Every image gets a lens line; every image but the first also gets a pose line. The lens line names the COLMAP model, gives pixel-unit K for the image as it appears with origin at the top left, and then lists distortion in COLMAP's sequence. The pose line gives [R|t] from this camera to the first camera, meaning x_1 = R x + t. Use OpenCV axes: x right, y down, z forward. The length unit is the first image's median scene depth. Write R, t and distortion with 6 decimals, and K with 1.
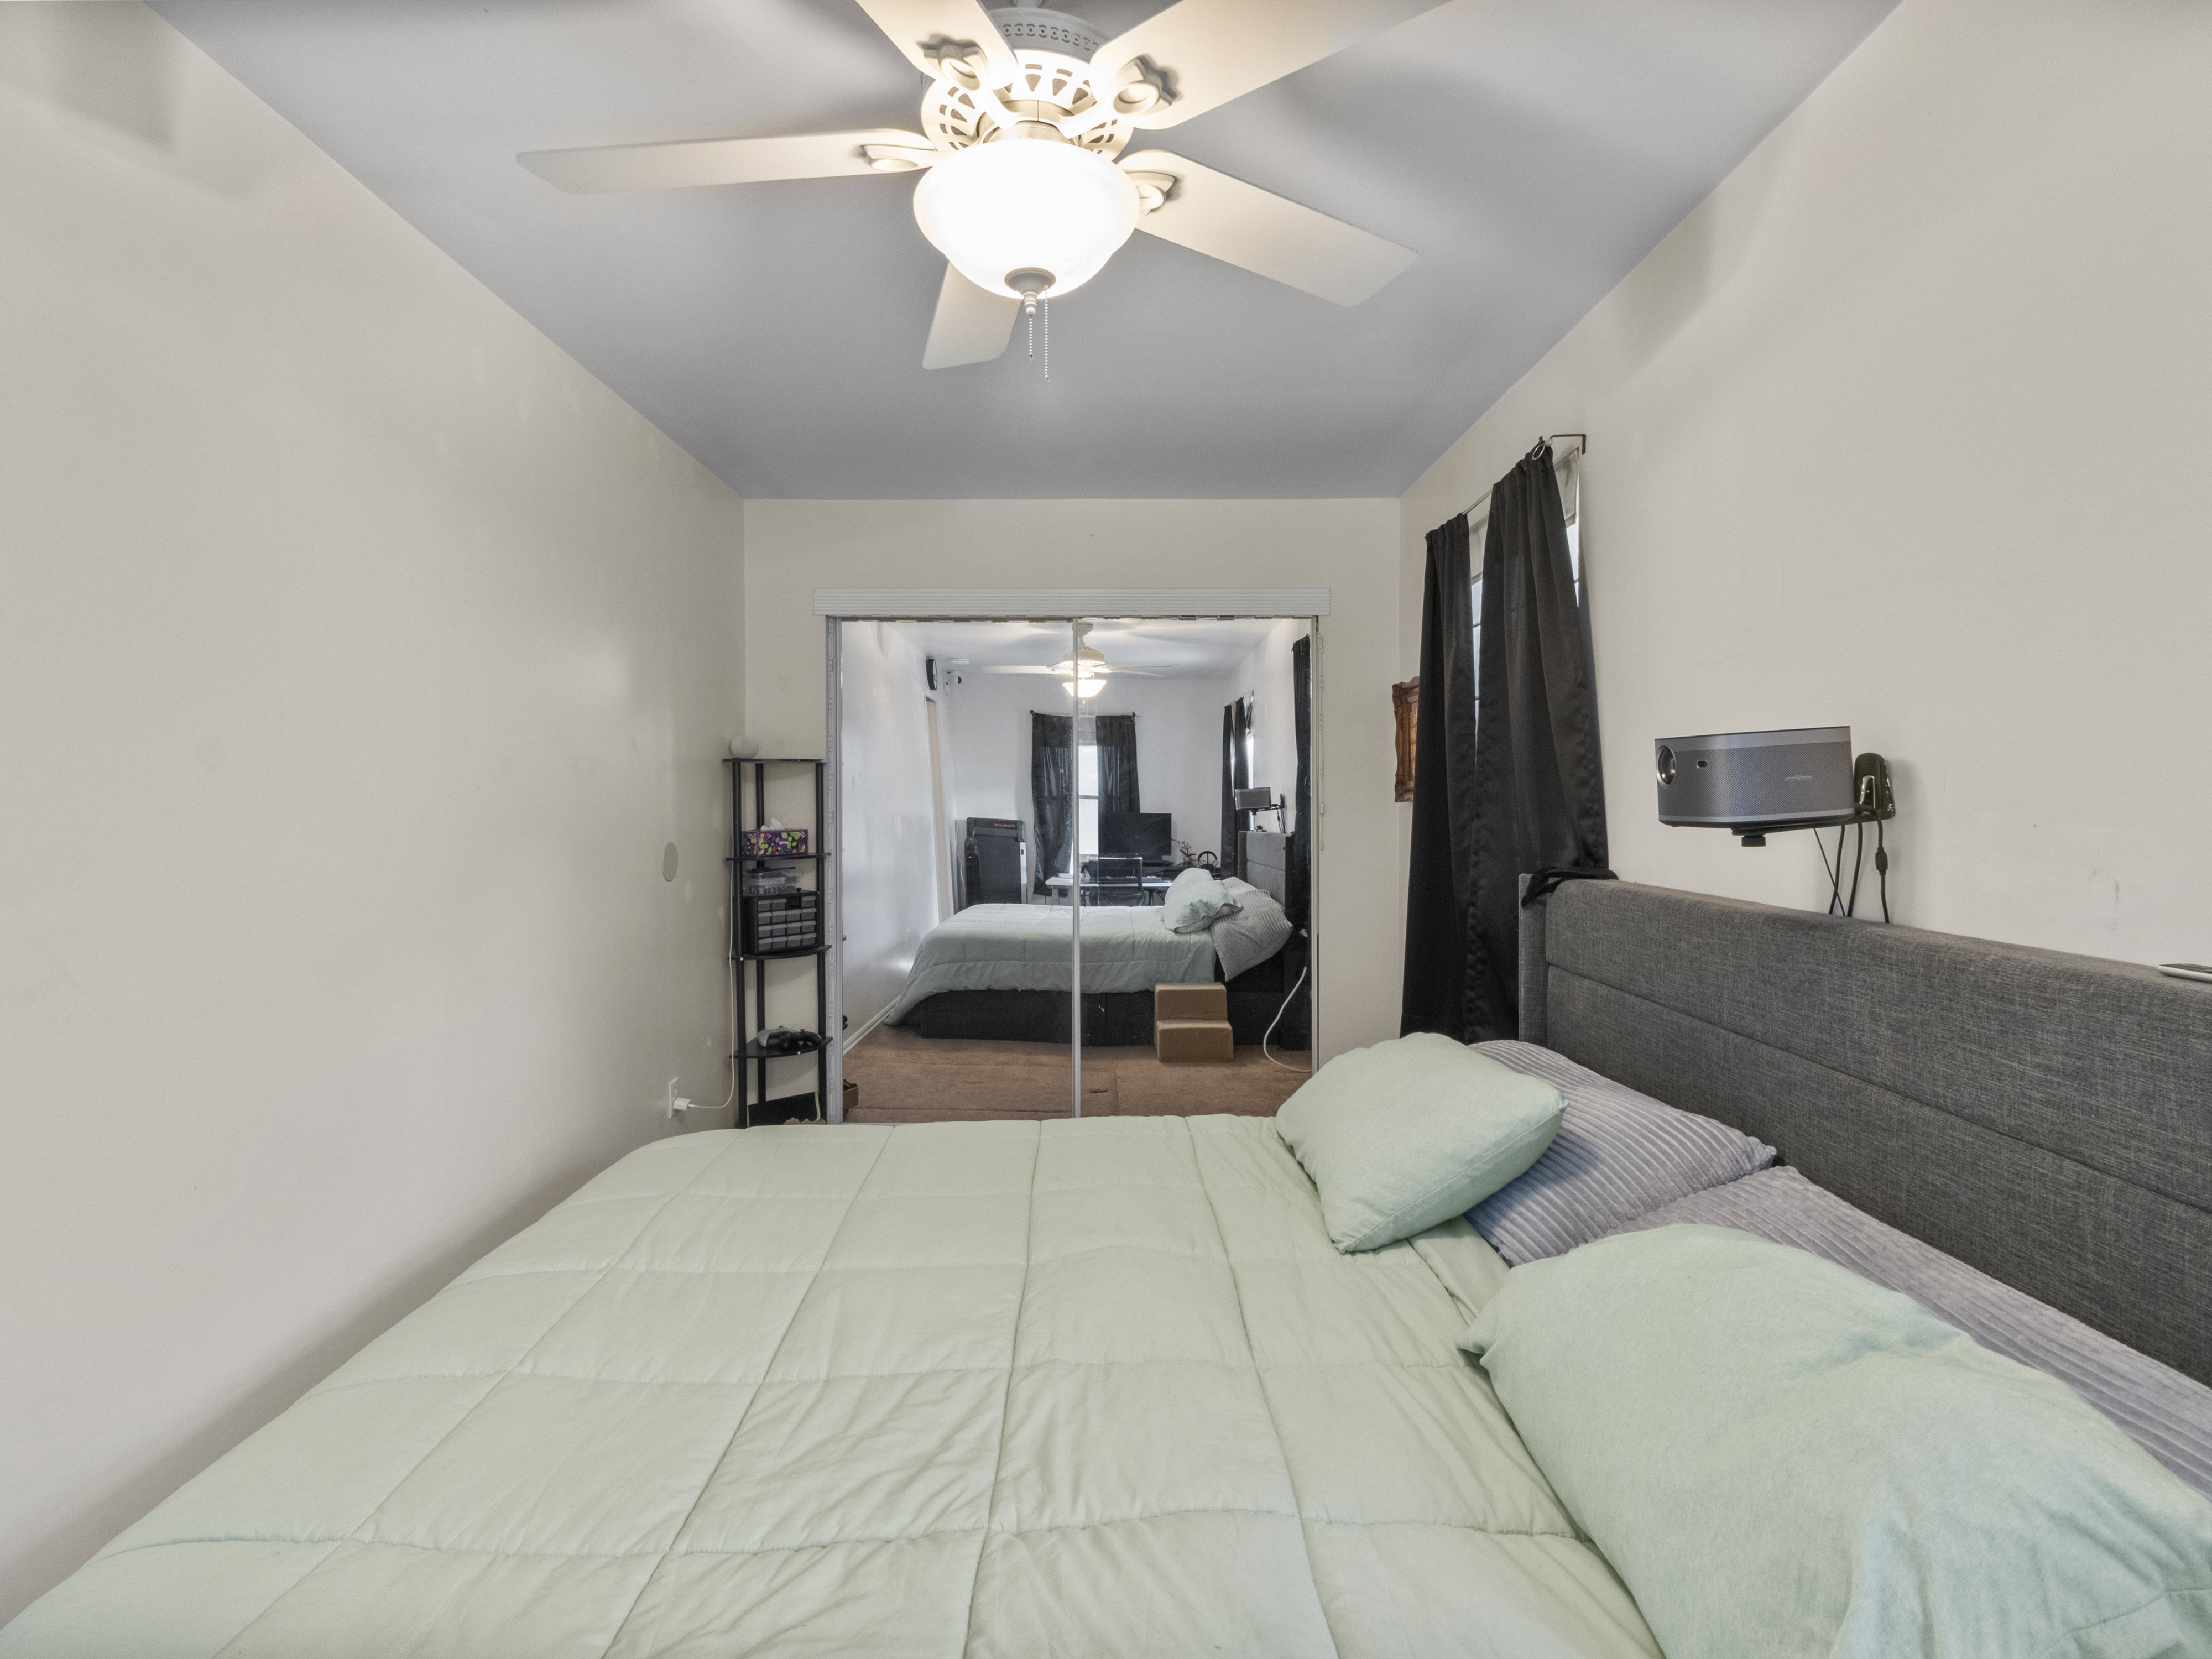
lens RADIAL K [[1161.1, 0, 1106.7], [0, 1161.1, 808.2], [0, 0, 1]] dist [0.000119, -0.000077]
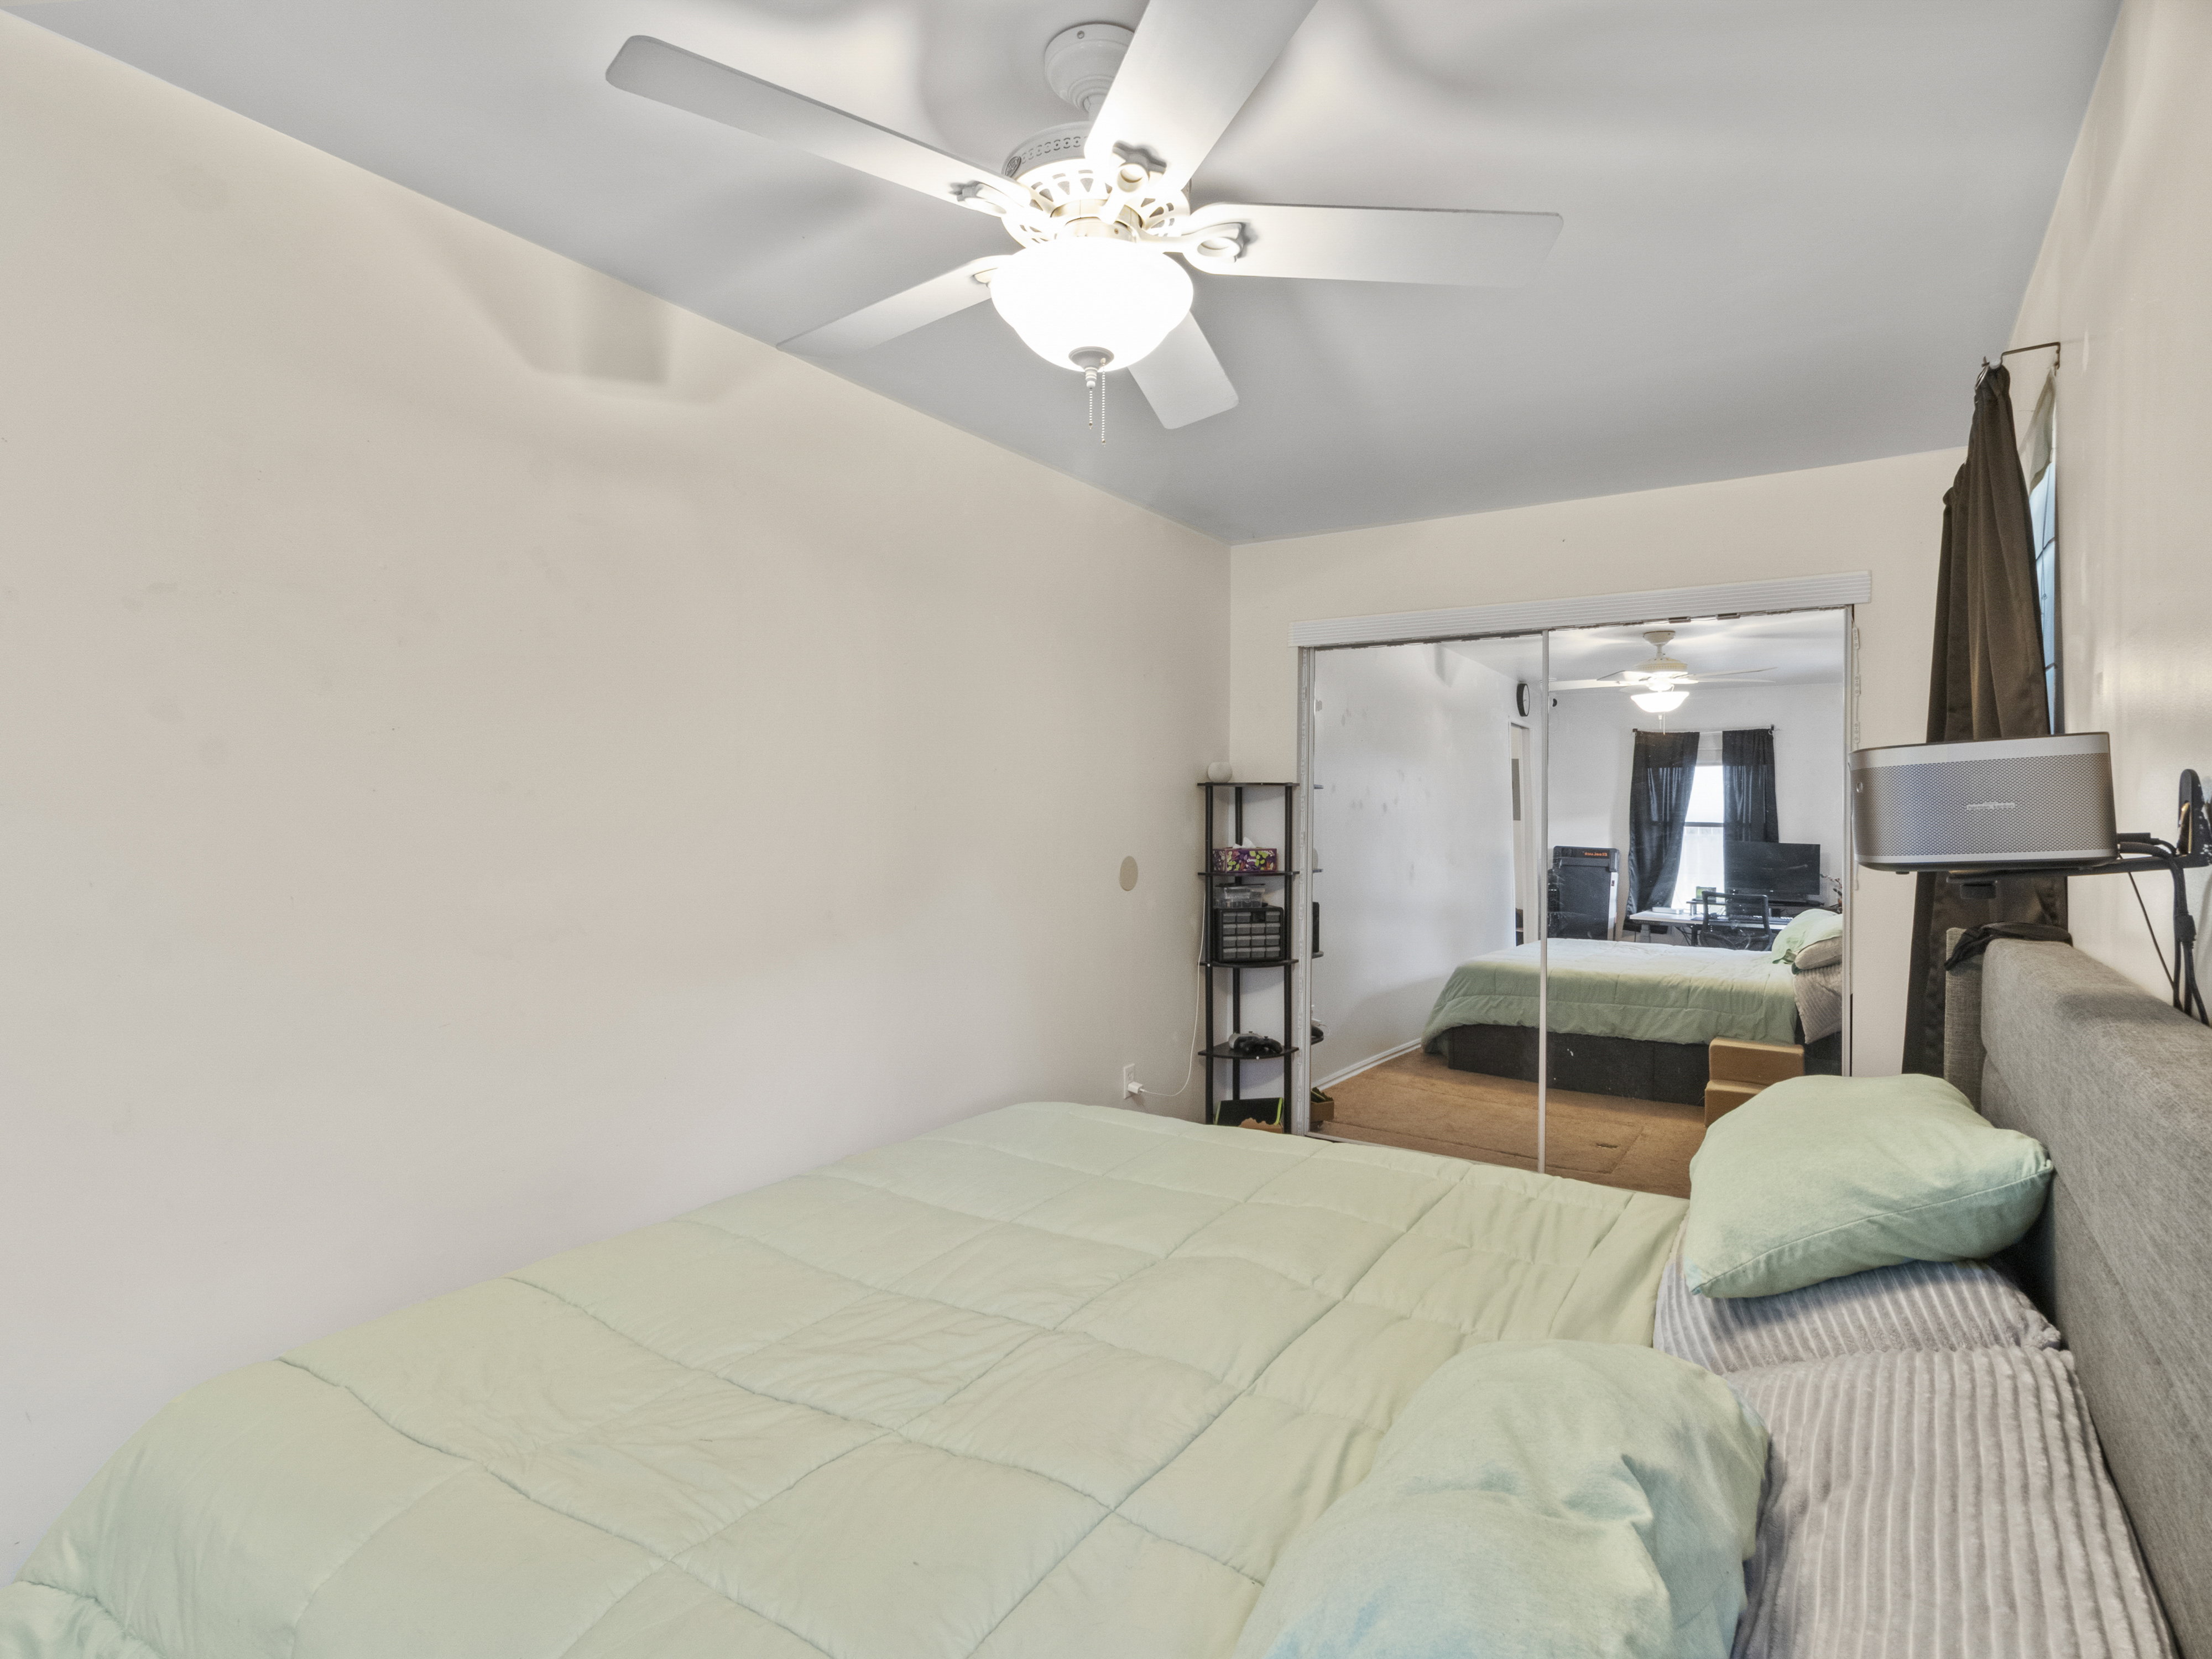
lens RADIAL K [[1153.2, 0, 1108.3], [0, 1153.2, 801.1], [0, 0, 1]] dist [0.001752, 0.000188]
pose [[0.834981, 0.003699, -0.550266, 0.197533], [-0.017810, 0.999635, -0.020306, -0.001155], [0.549990, 0.026755, 0.834742, 0.032040]]
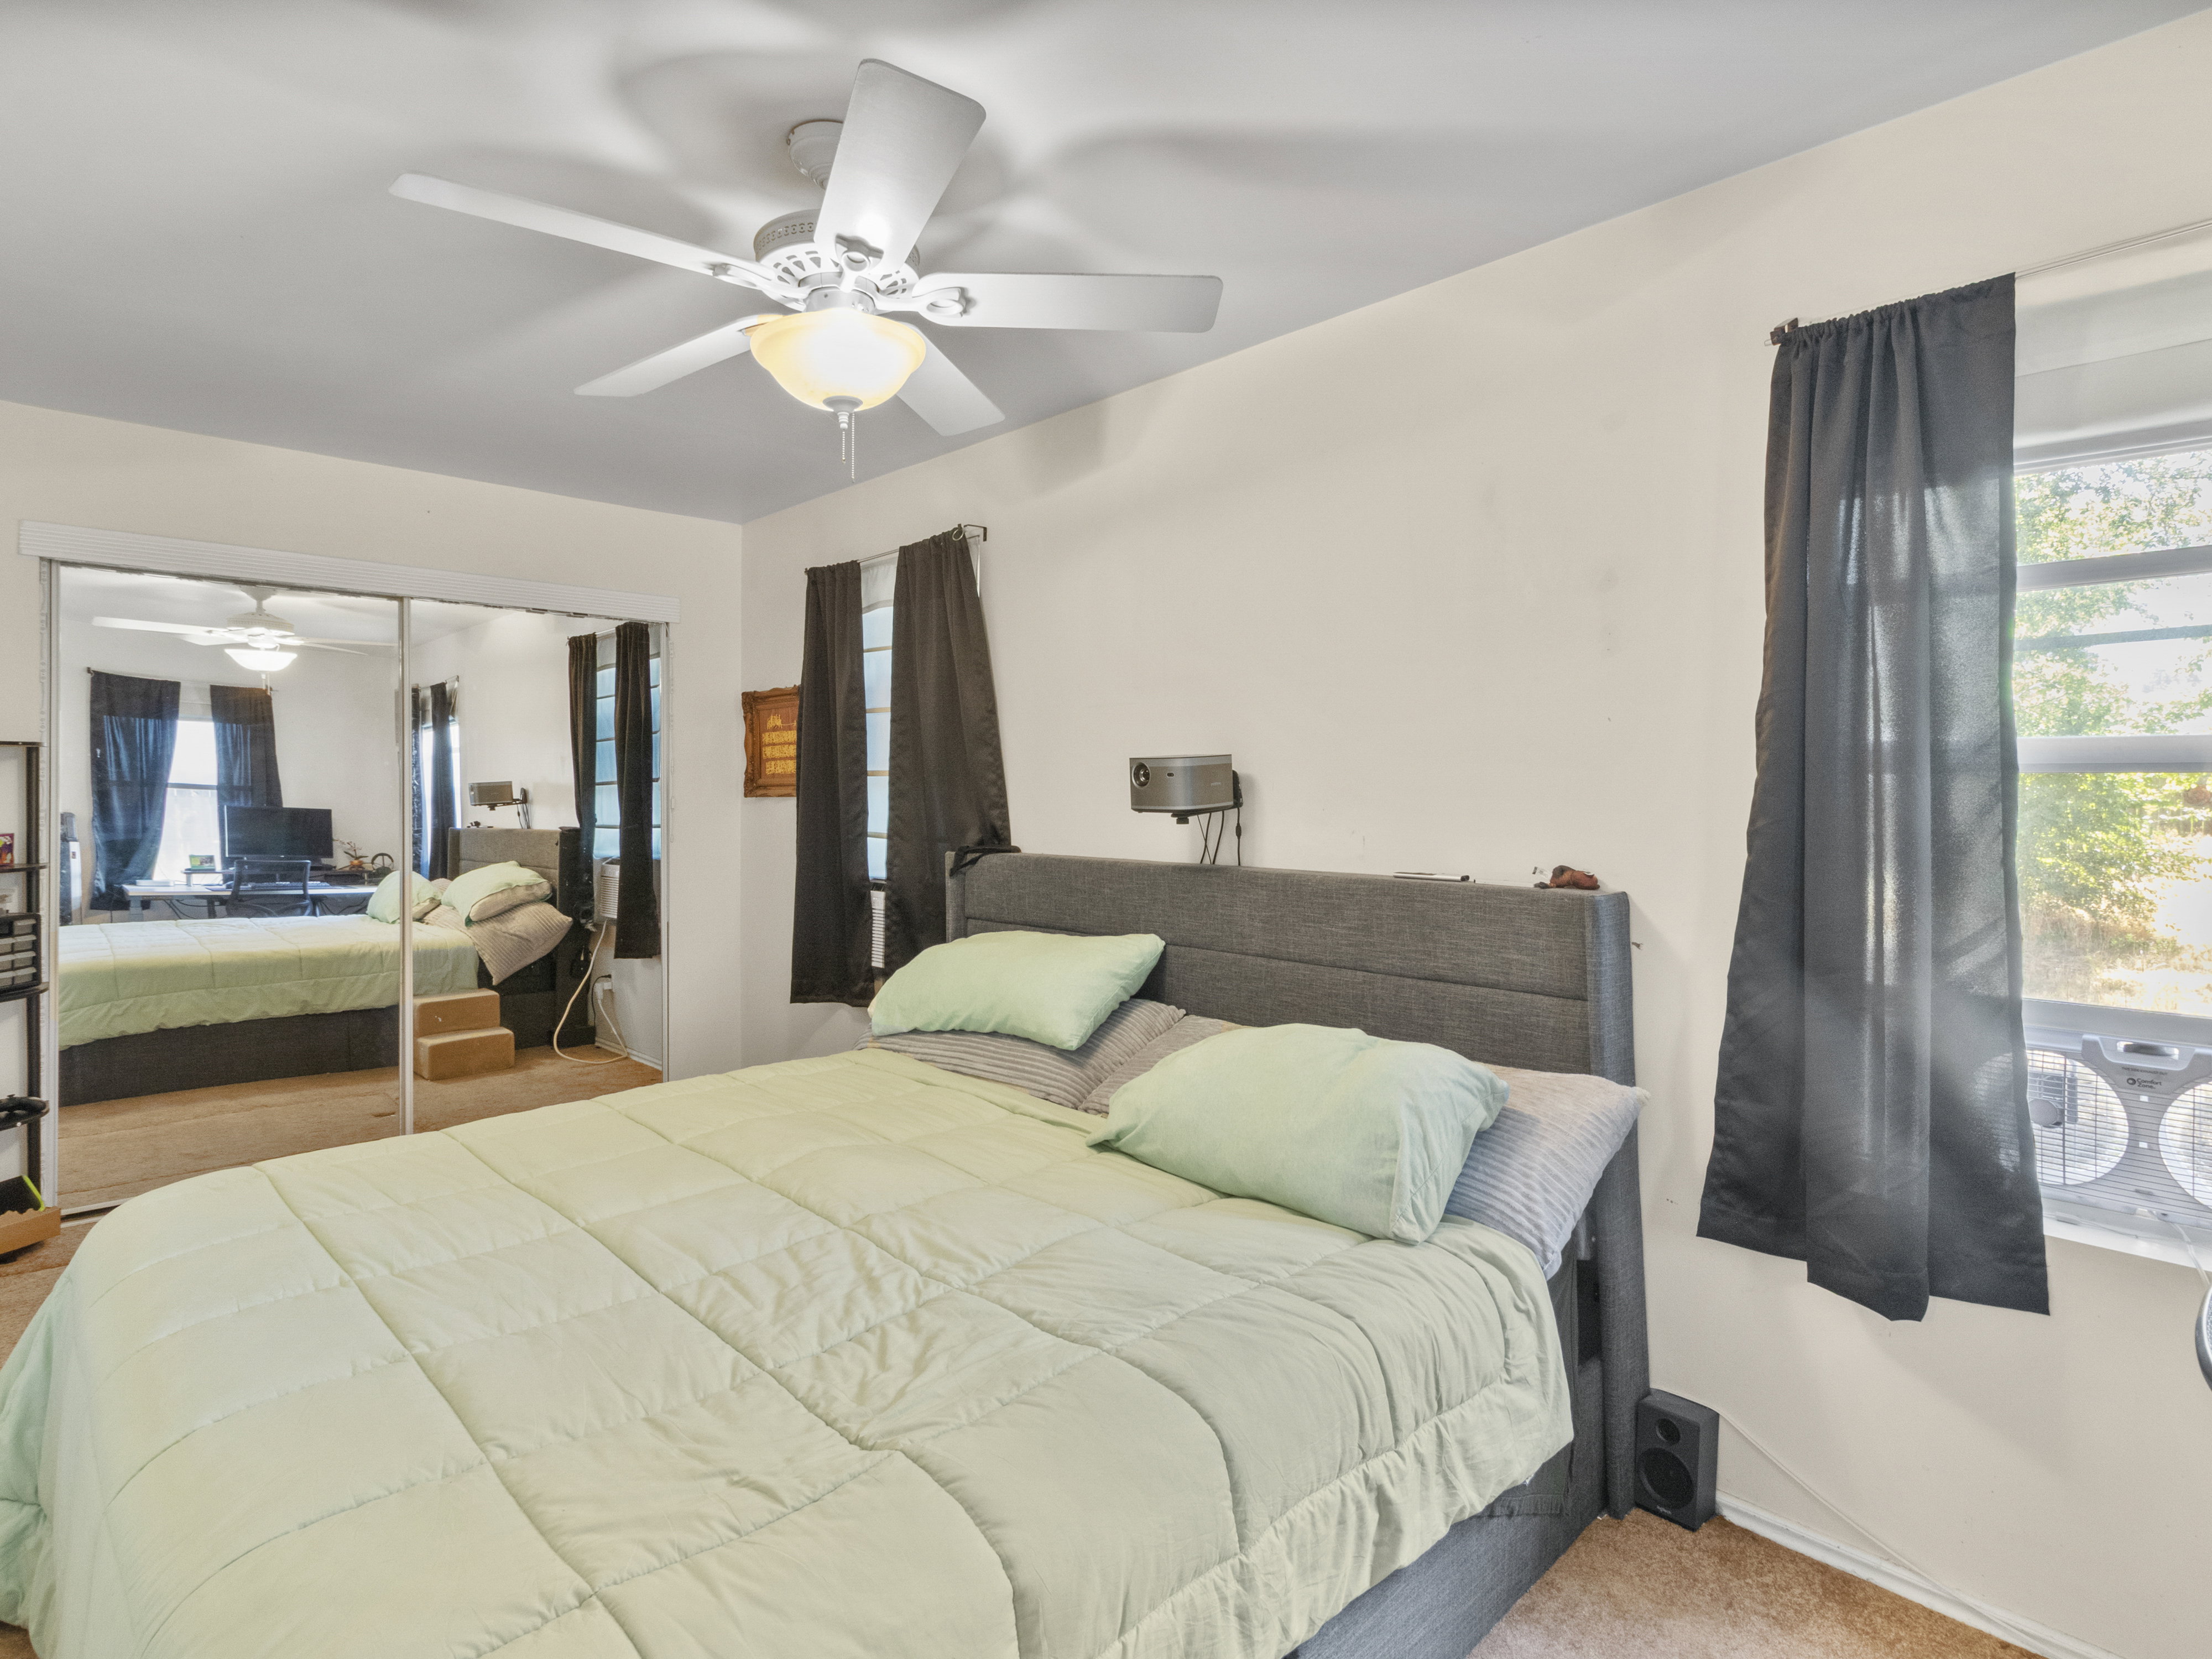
lens RADIAL K [[1168.6, 0, 1120.4], [0, 1168.6, 797.5], [0, 0, 1]] dist [0.000251, 0.001202]
pose [[0.723652, -0.000770, 0.690164, -0.265184], [0.003652, 0.999990, -0.002714, -0.000484], [-0.690155, 0.004485, 0.723648, -0.061777]]
